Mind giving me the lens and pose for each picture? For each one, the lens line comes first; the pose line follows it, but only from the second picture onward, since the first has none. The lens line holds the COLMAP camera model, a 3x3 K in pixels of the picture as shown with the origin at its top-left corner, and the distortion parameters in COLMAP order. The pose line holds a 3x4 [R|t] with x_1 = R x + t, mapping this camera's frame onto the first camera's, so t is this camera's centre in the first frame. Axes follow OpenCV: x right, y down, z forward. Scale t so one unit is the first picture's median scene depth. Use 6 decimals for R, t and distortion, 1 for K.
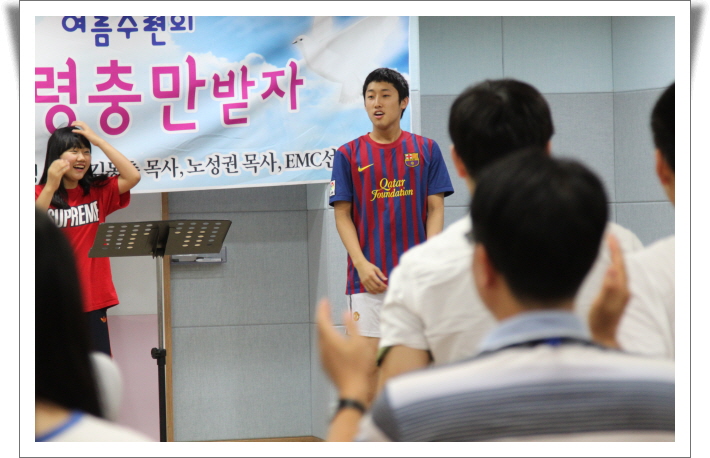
lens RADIAL K [[4360.1, 0, 354.3], [0, 4360.1, 229.0], [0, 0, 1]] dist [0.741908, 0.000000]
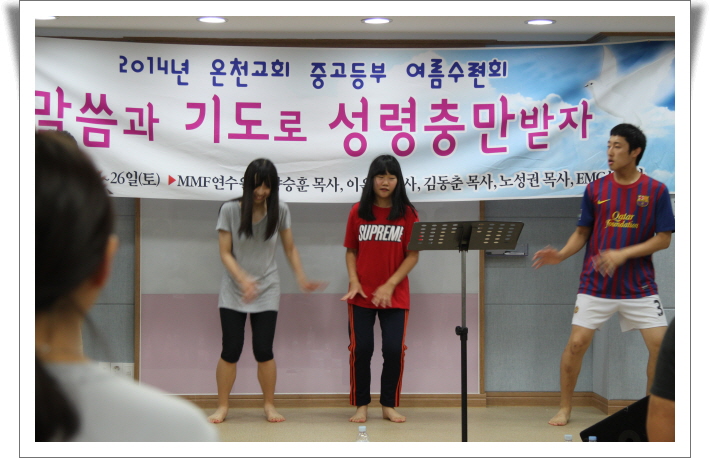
lens RADIAL K [[1605.6, 0, 337.7], [0, 1605.6, 221.4], [0, 0, 1]] dist [0.239380, 0.000000]
pose [[0.982703, 0.020501, -0.184049, 0.002894], [-0.021395, 0.999767, -0.002874, 0.000076], [0.183947, 0.006762, 0.982913, 0.521251]]
